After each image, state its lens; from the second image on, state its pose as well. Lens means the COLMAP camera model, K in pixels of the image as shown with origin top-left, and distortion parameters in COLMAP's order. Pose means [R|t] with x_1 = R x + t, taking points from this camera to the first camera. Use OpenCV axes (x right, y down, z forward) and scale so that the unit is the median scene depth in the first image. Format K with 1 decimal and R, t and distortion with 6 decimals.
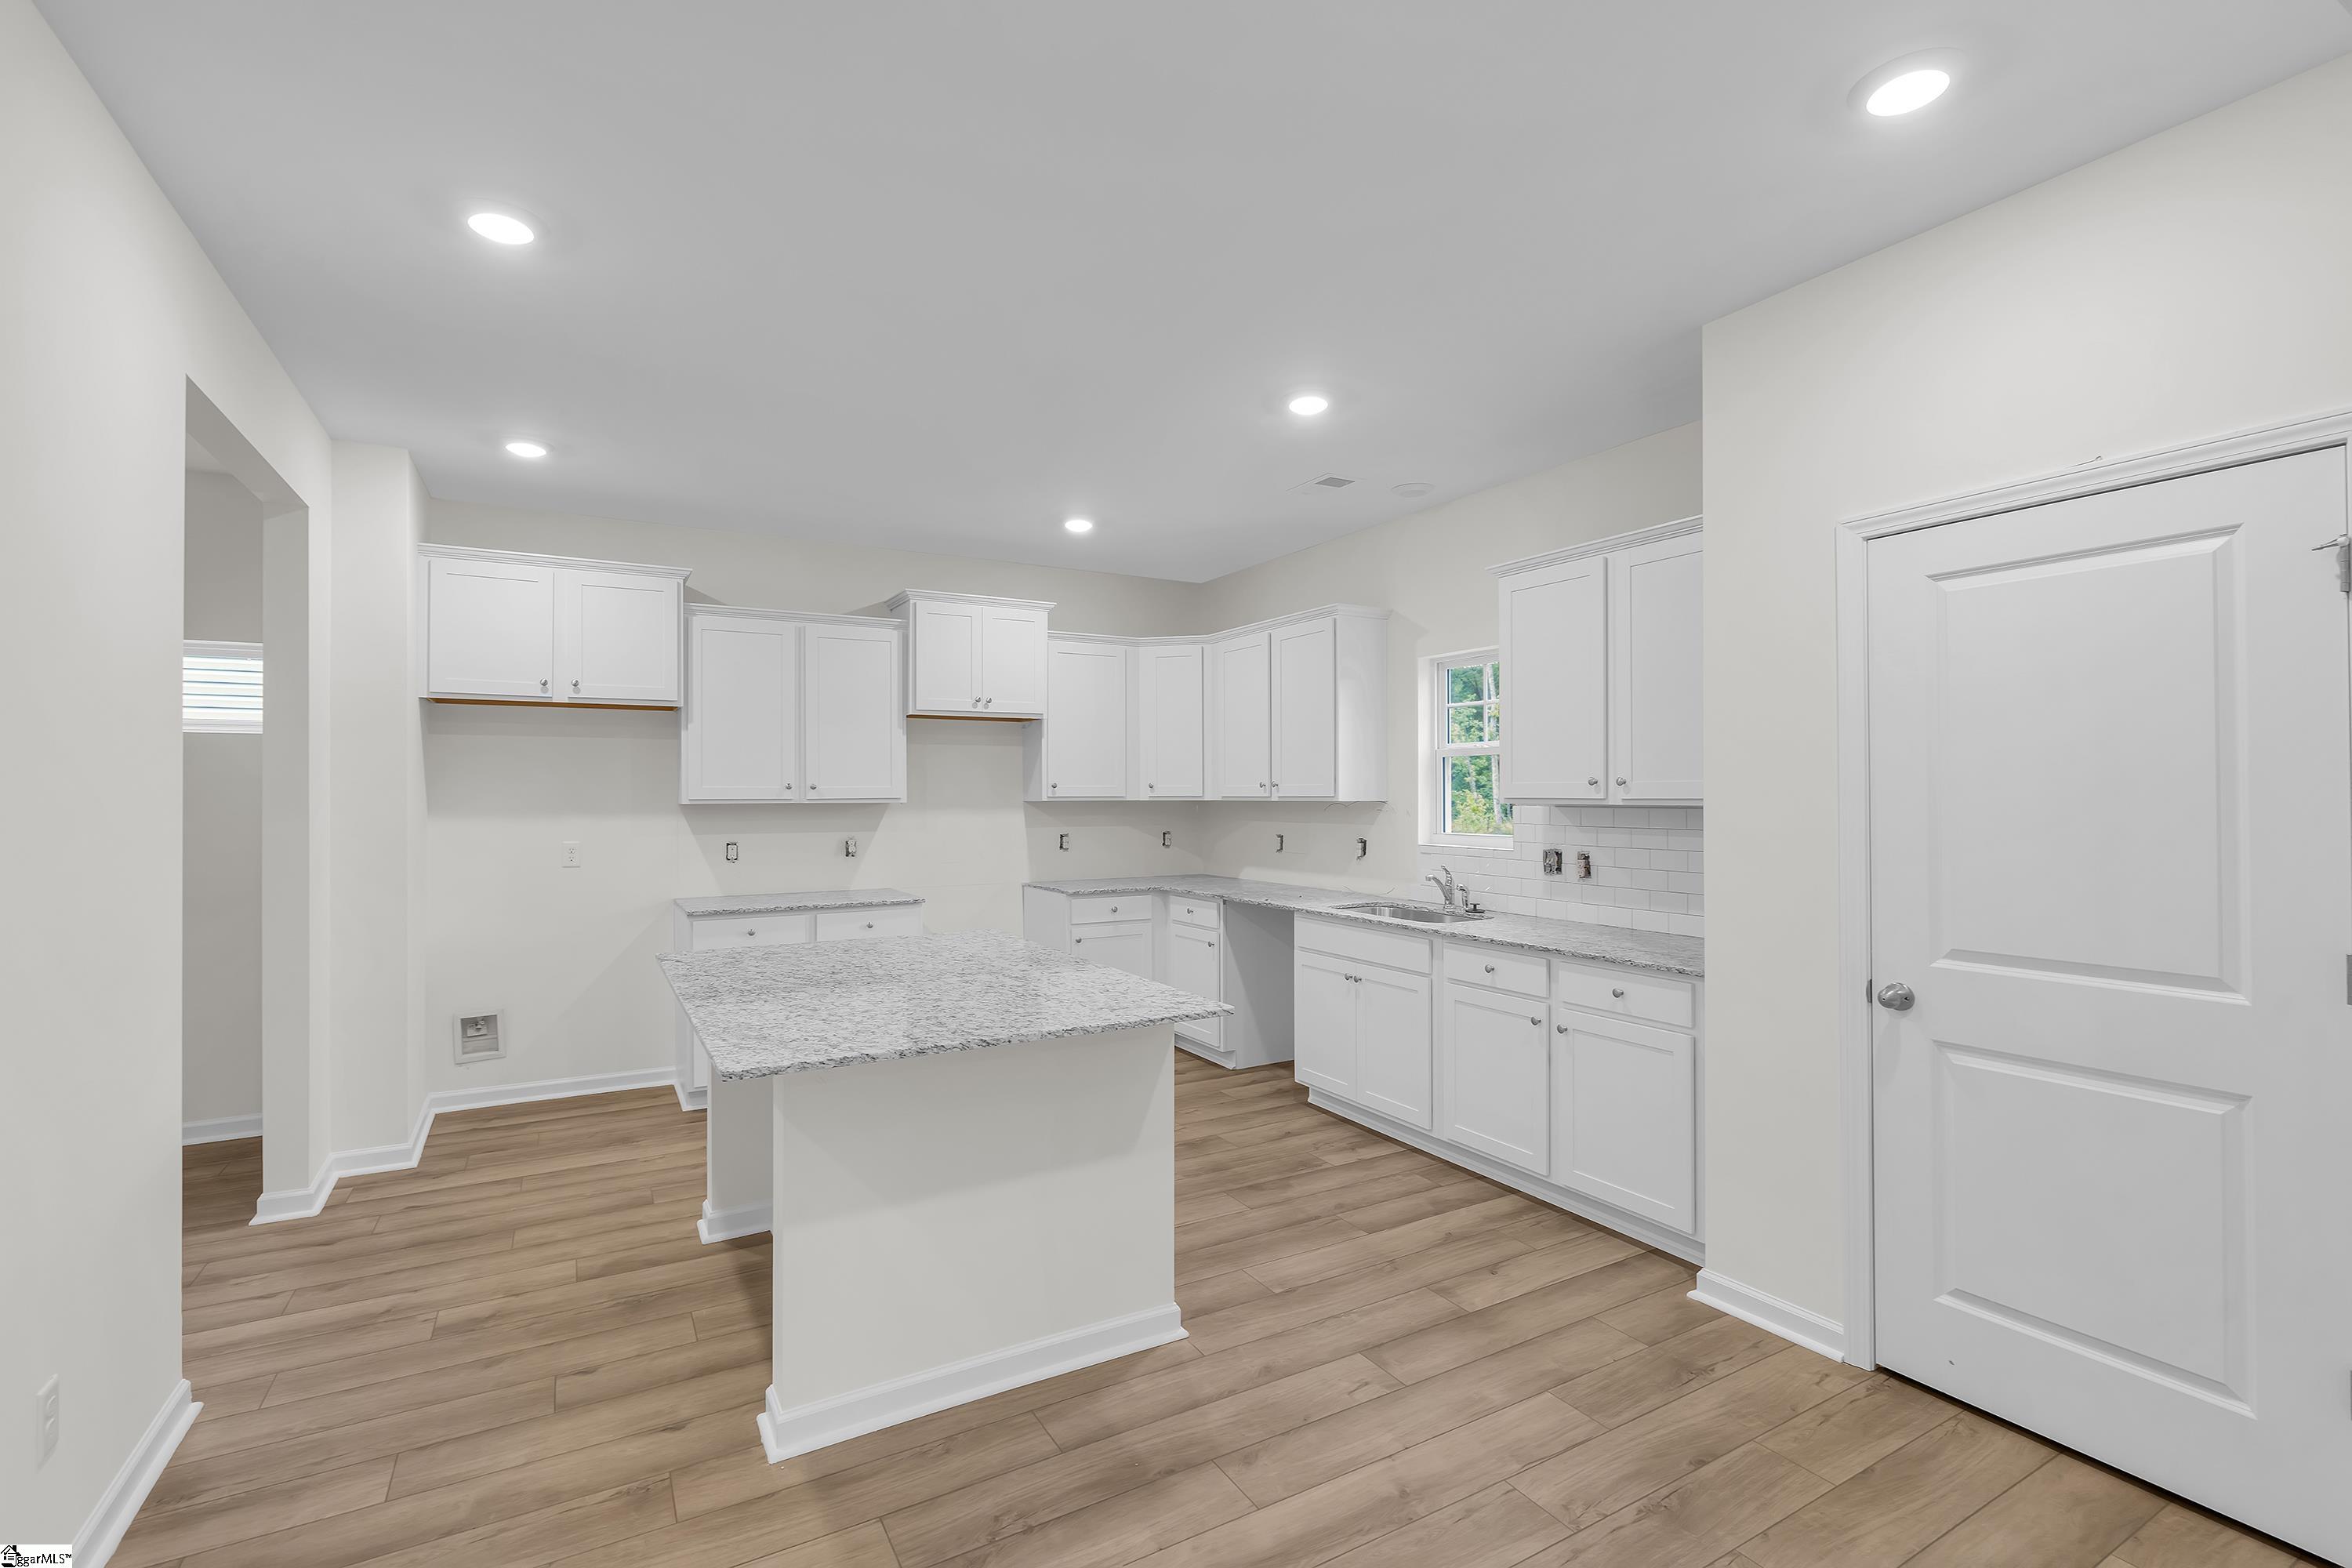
lens RADIAL K [[1053.9, 0, 1154.3], [0, 1053.9, 792.5], [0, 0, 1]] dist [-0.000226, 0.000748]
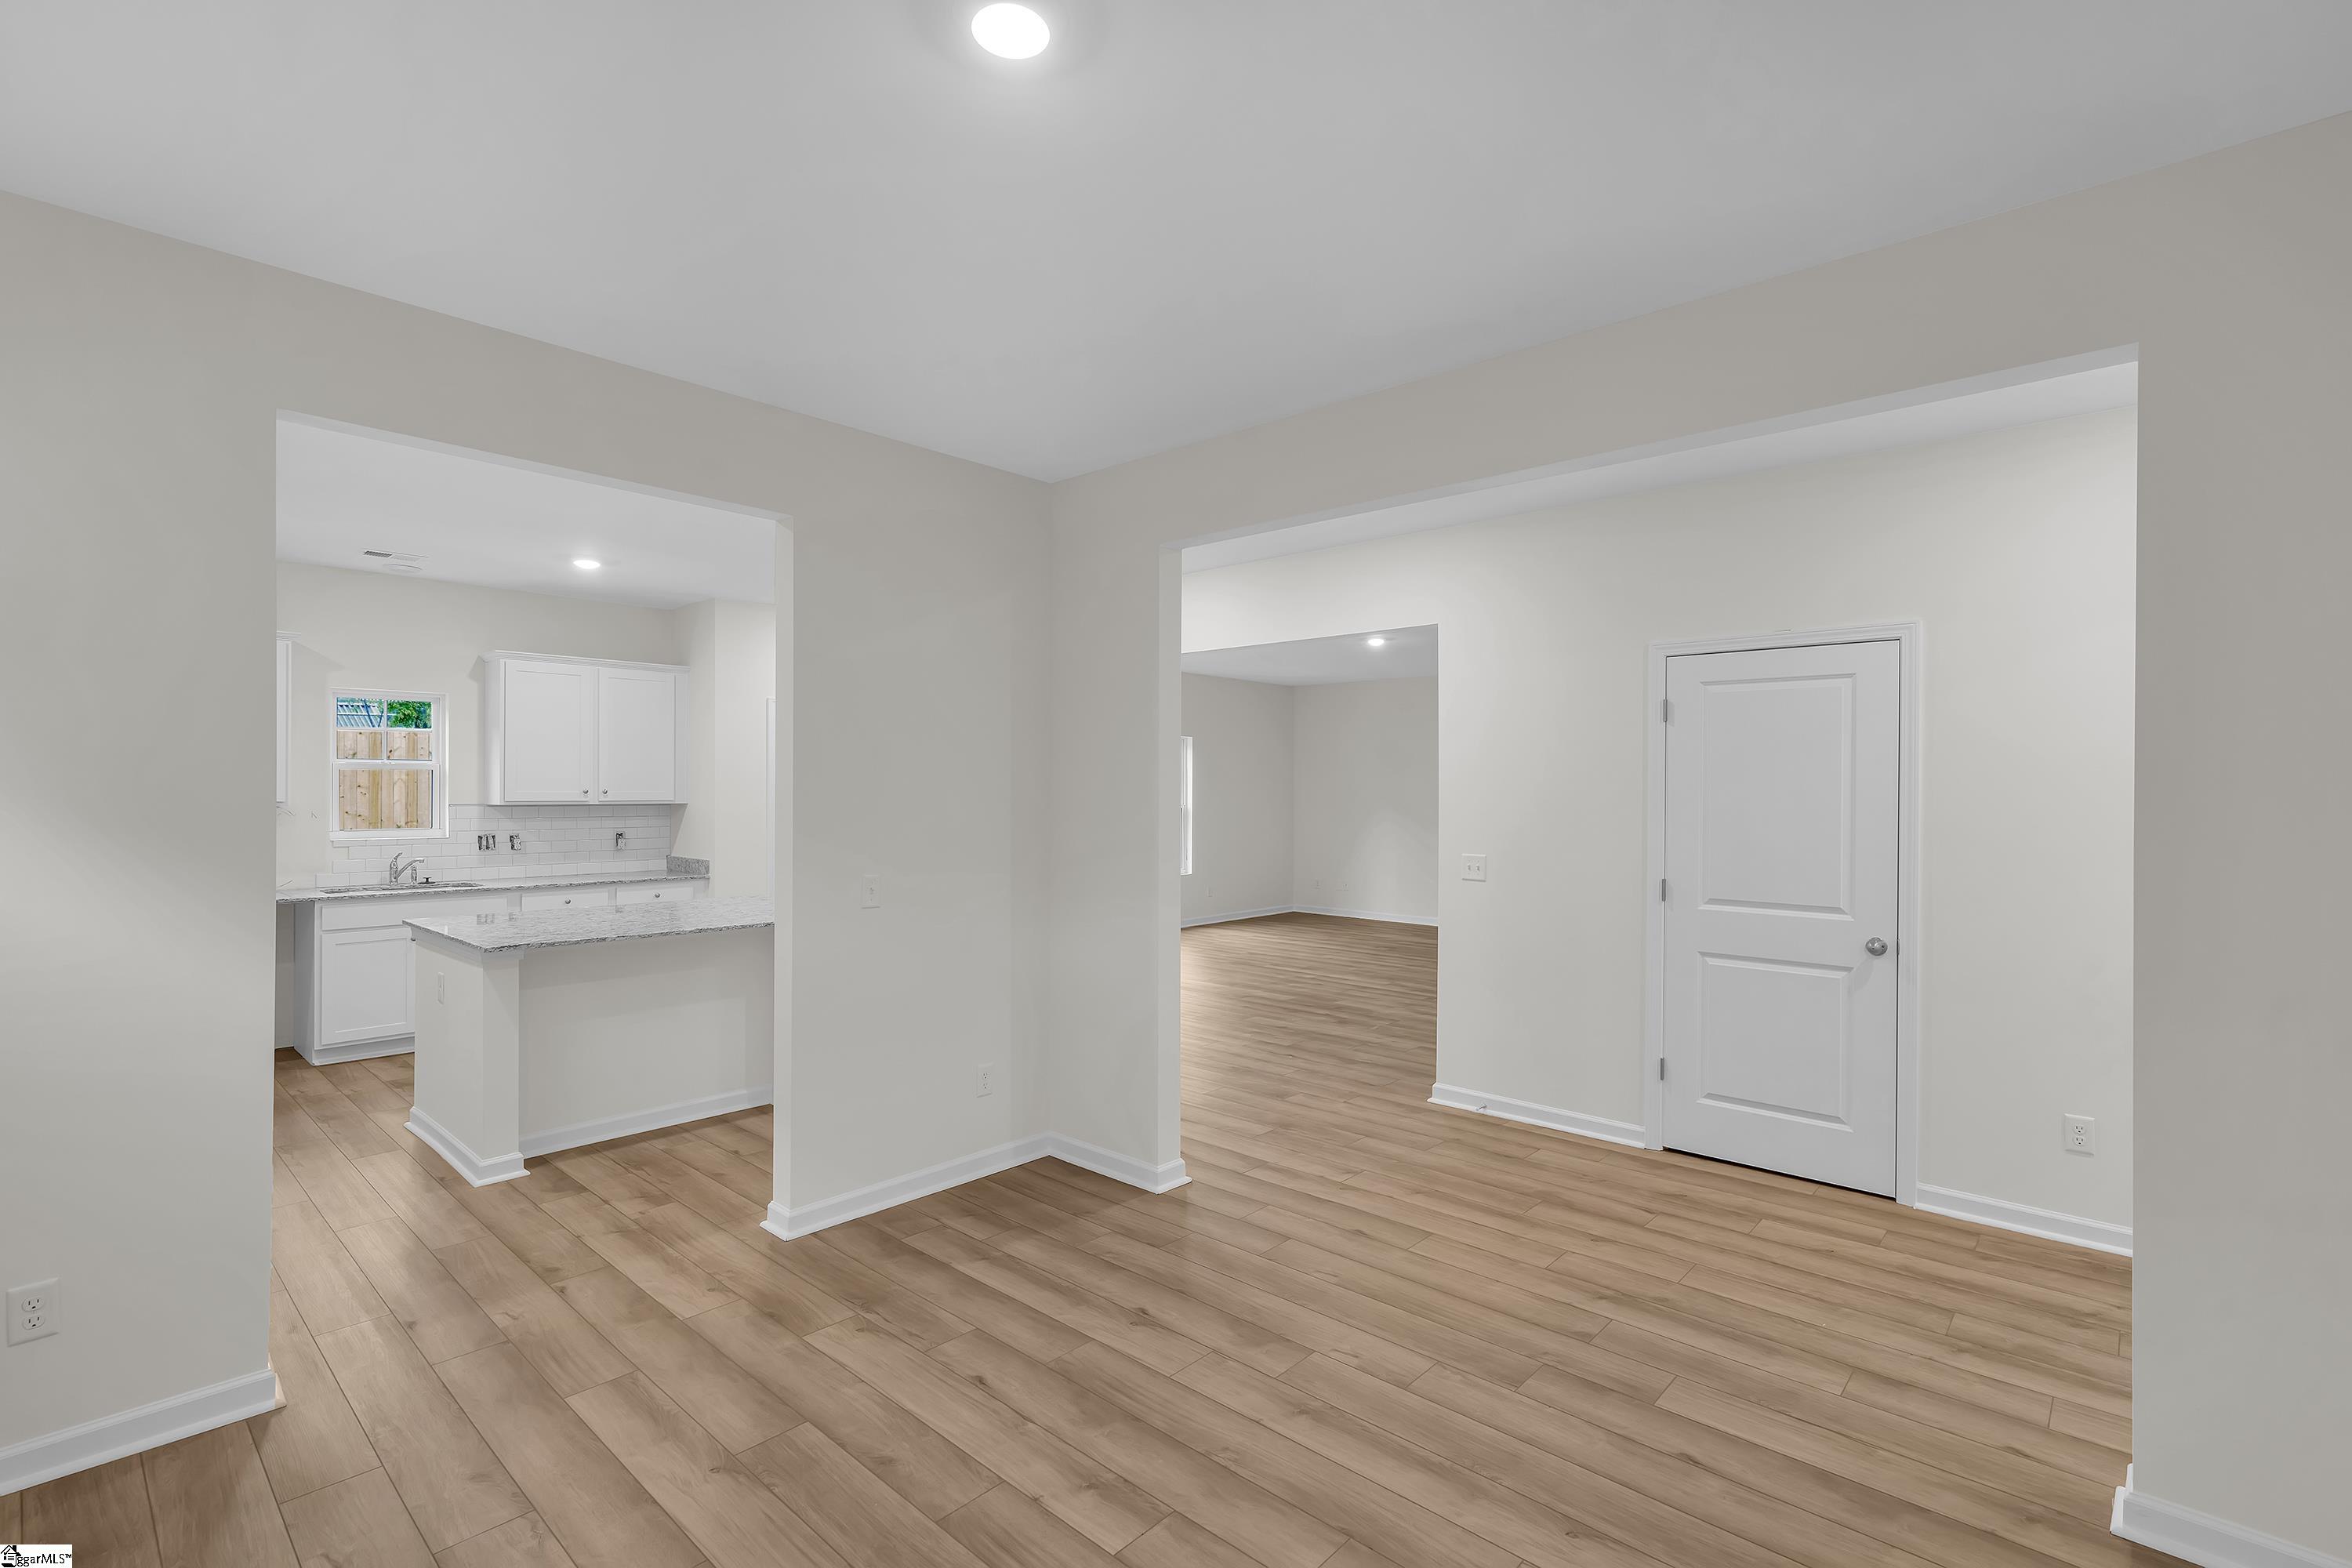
lens RADIAL K [[1053.9, 0, 1194.3], [0, 1053.9, 779.8], [0, 0, 1]] dist [-0.000226, 0.000748]
pose [[-0.332639, 0.008142, 0.943019, -1.297565], [-0.002899, 0.999949, -0.009656, -0.012954], [-0.943050, -0.005946, -0.332598, 0.481777]]
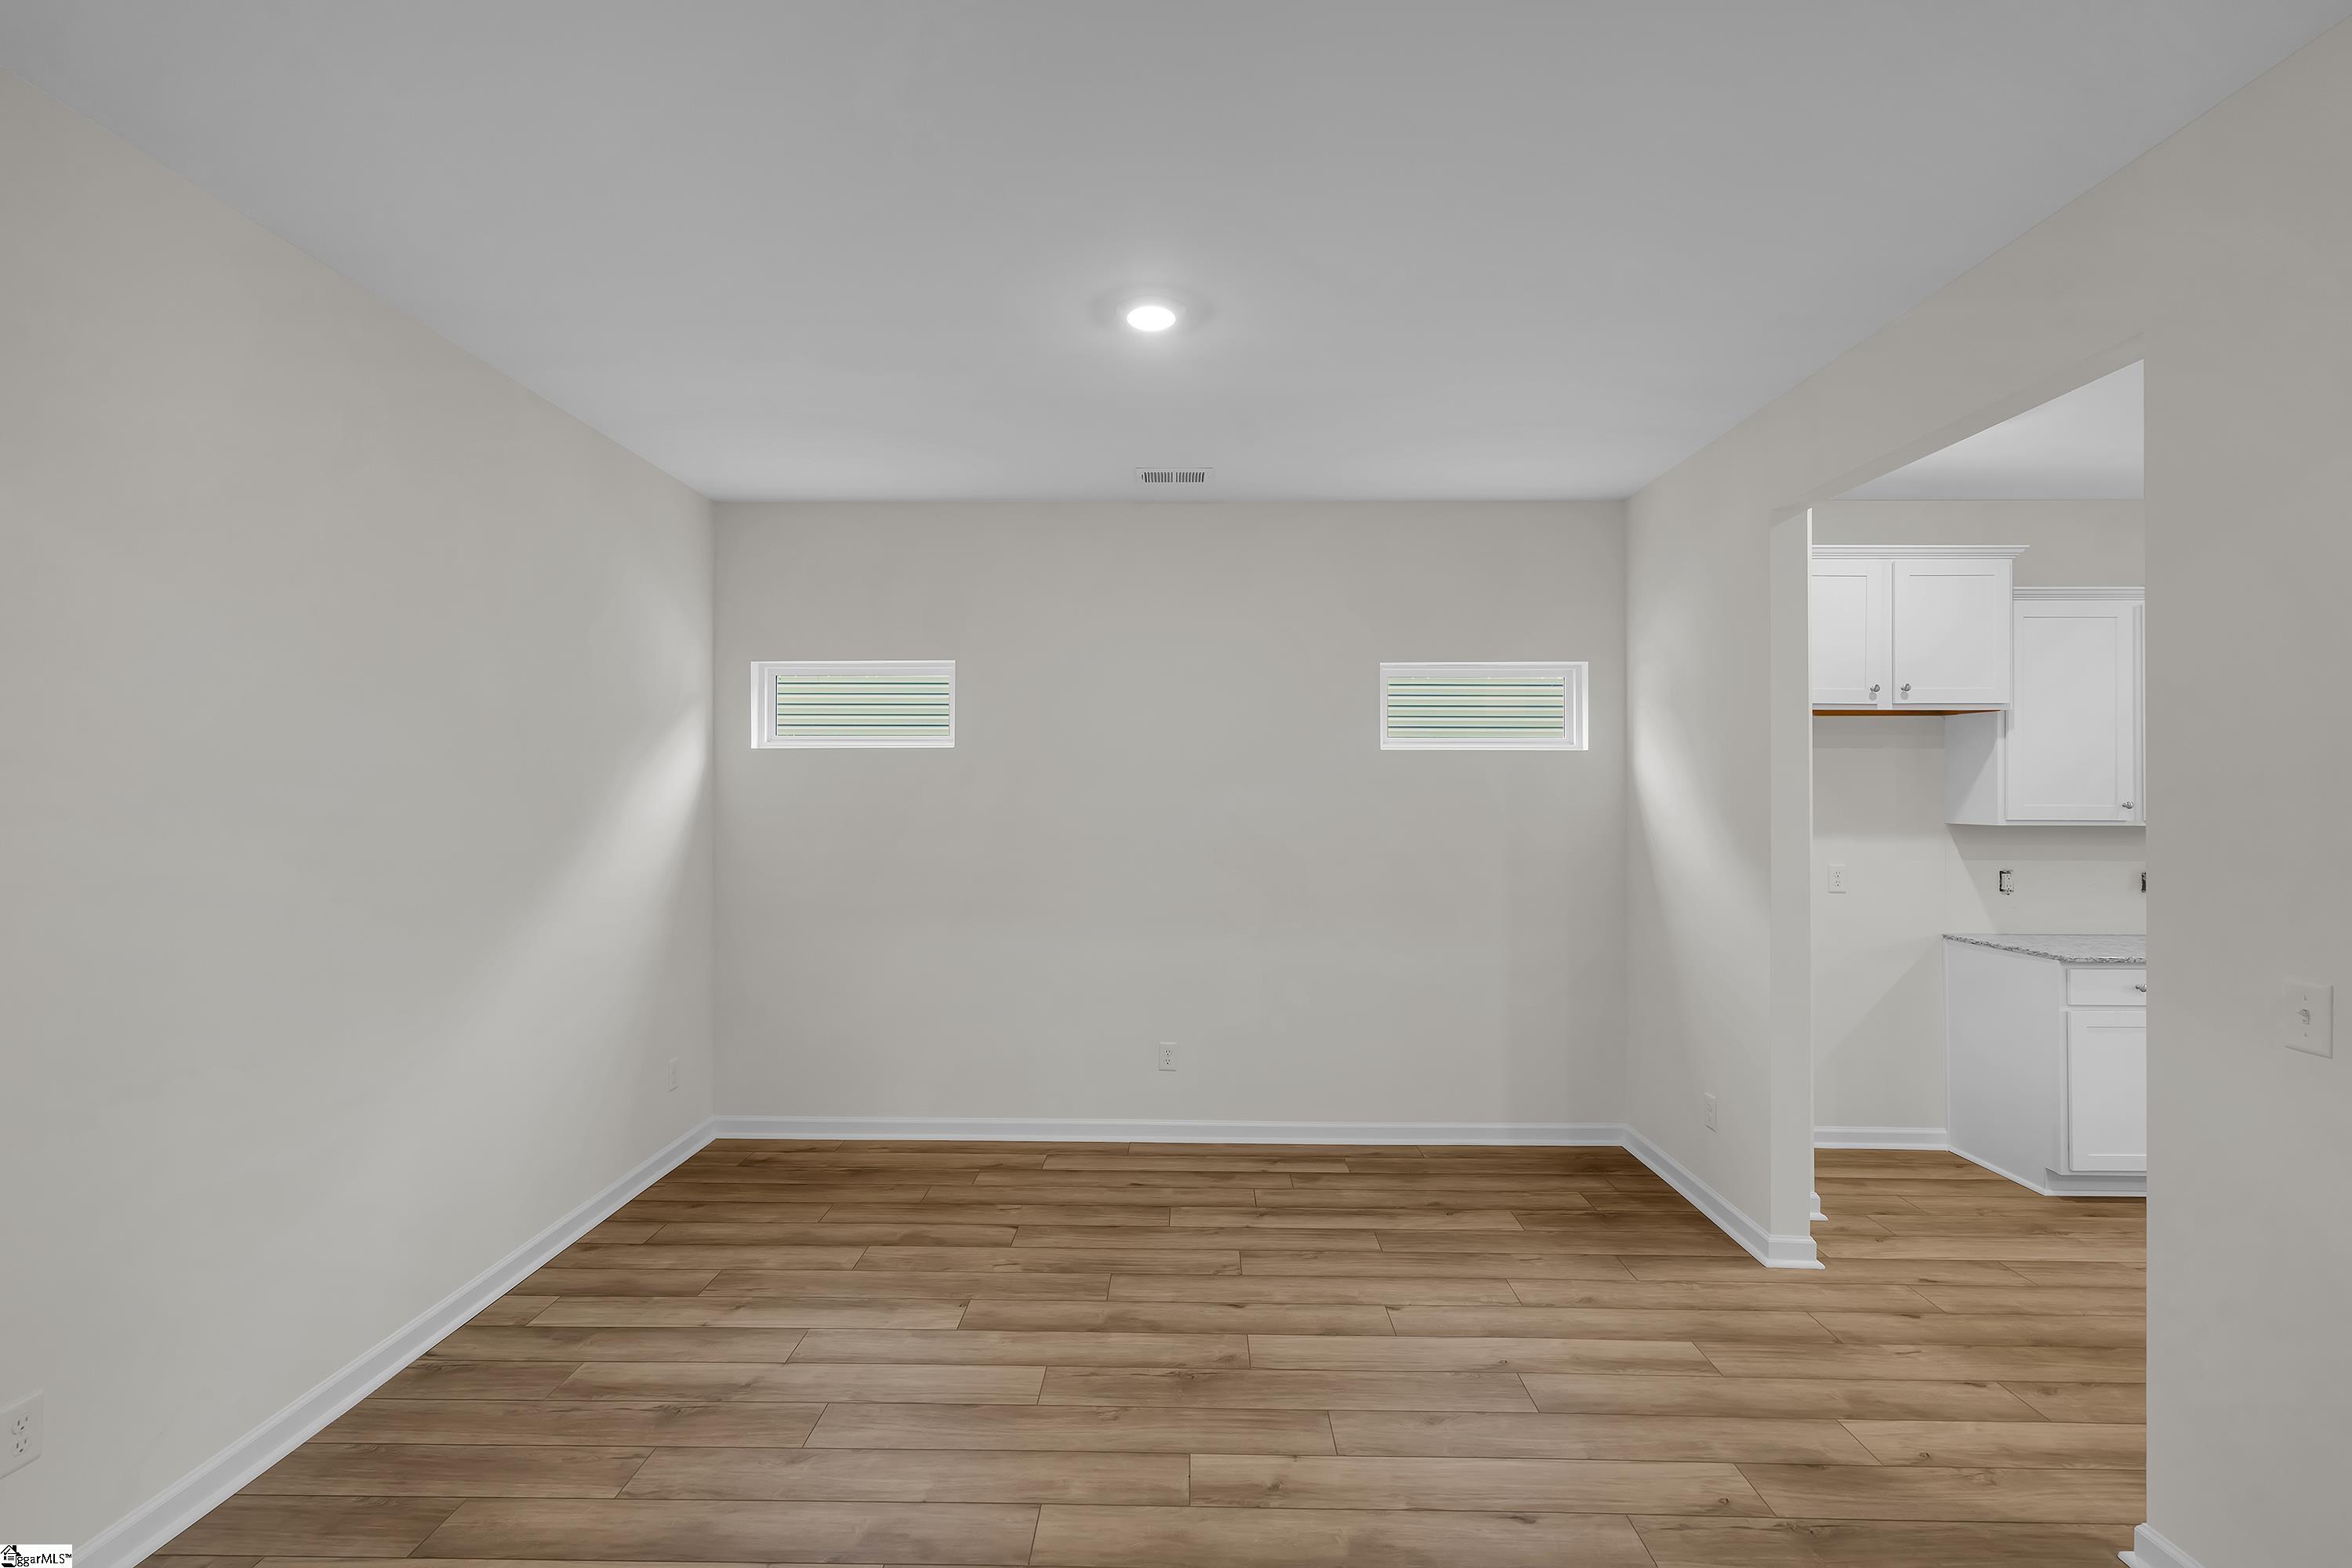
lens RADIAL K [[1053.9, 0, 1138.9], [0, 1053.9, 798.1], [0, 0, 1]] dist [-0.000226, 0.000748]
pose [[0.856178, 0.005477, -0.516652, -0.628543], [-0.002850, 0.999979, 0.005877, -0.014445], [0.516673, -0.003560, 0.856176, -0.083299]]
